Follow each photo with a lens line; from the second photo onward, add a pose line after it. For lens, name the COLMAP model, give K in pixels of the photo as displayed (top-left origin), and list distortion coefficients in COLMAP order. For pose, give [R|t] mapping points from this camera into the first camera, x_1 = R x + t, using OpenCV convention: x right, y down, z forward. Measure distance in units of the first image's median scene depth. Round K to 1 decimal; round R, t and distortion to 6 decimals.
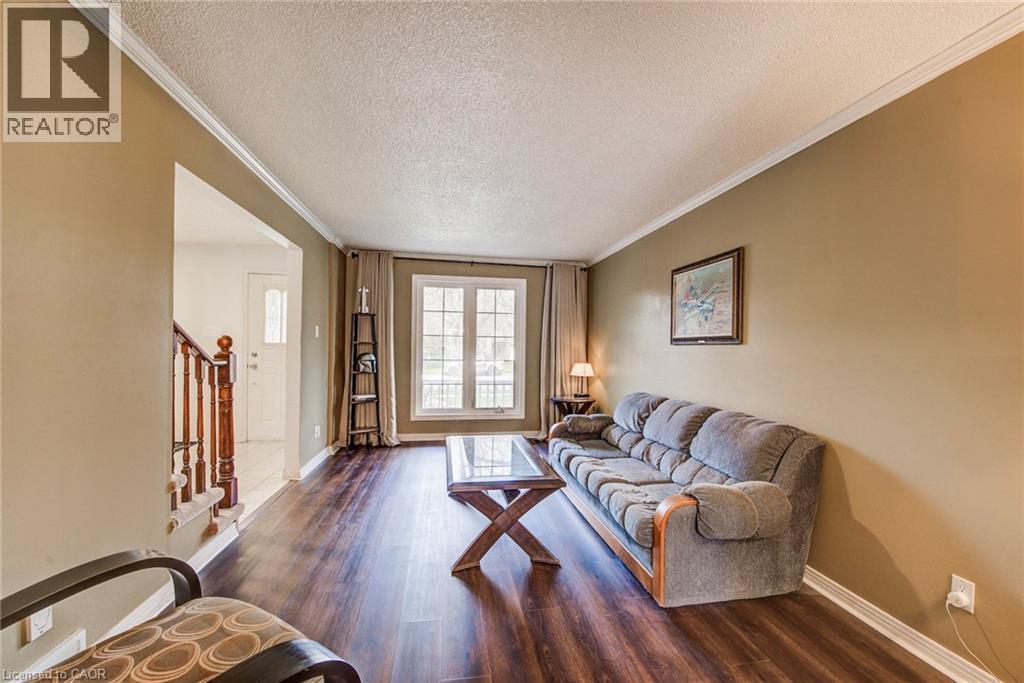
lens RADIAL K [[413.8, 0, 509.9], [0, 413.8, 345.3], [0, 0, 1]] dist [-0.000613, -0.000267]
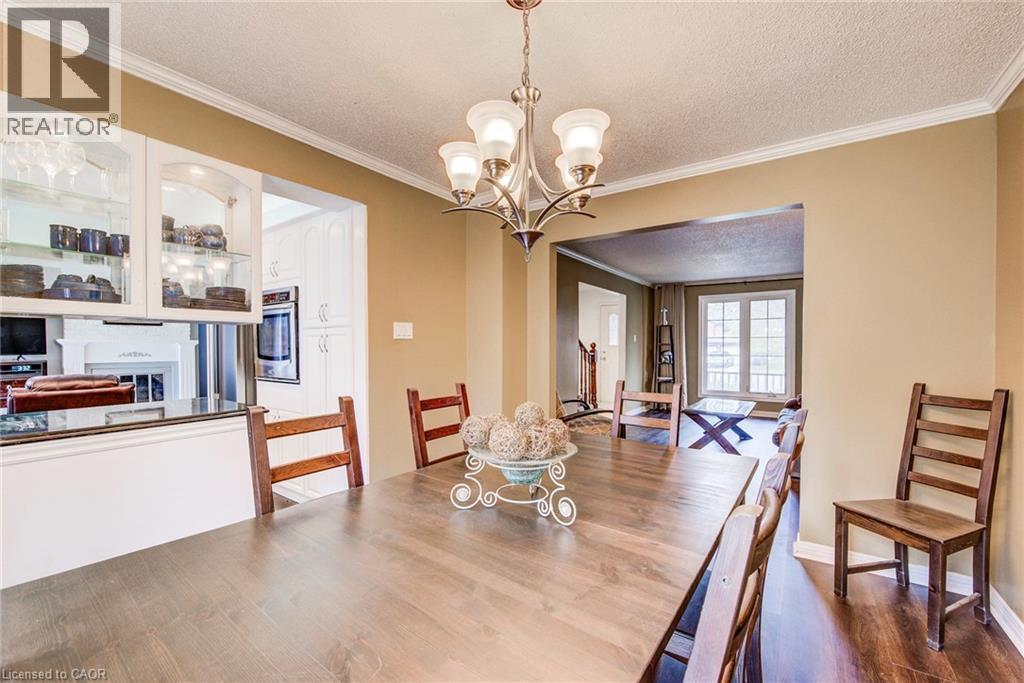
lens RADIAL K [[413.8, 0, 509.9], [0, 413.8, 345.3], [0, 0, 1]] dist [-0.000613, -0.000267]
pose [[0.711824, -0.015151, -0.702194, 0.508735], [0.013465, 0.999878, -0.007925, 0.003922], [0.702229, -0.003814, 0.711941, -0.816147]]
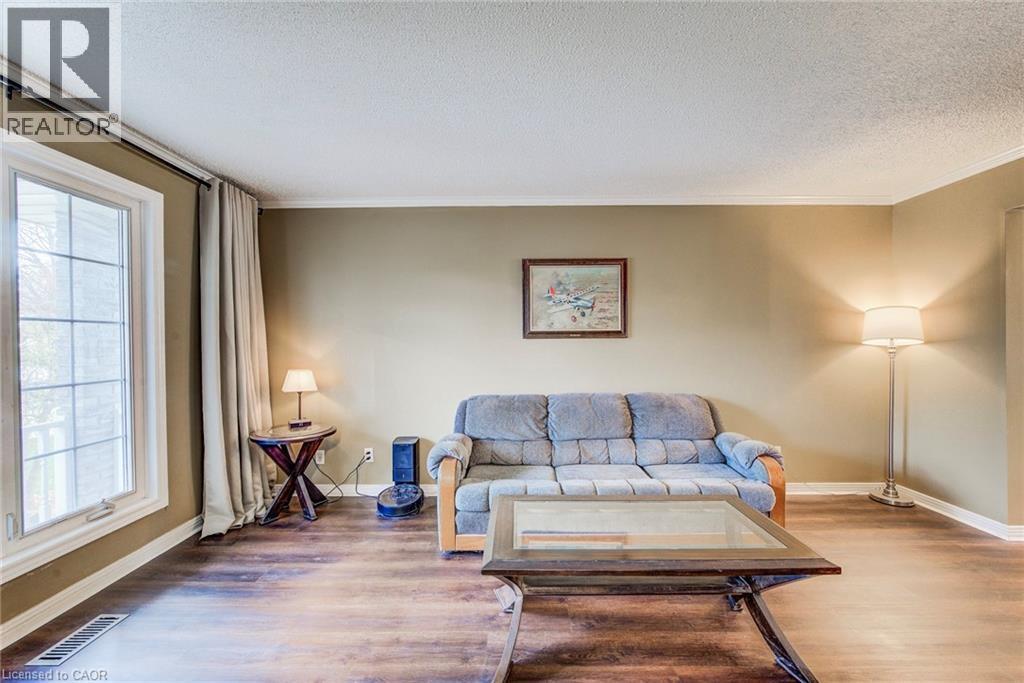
lens RADIAL K [[413.8, 0, 509.9], [0, 413.8, 345.3], [0, 0, 1]] dist [-0.000613, -0.000267]
pose [[0.160198, -0.029774, 0.986636, -0.586936], [0.005378, 0.999556, 0.029291, -0.014566], [-0.987070, 0.000614, 0.160287, 0.939636]]
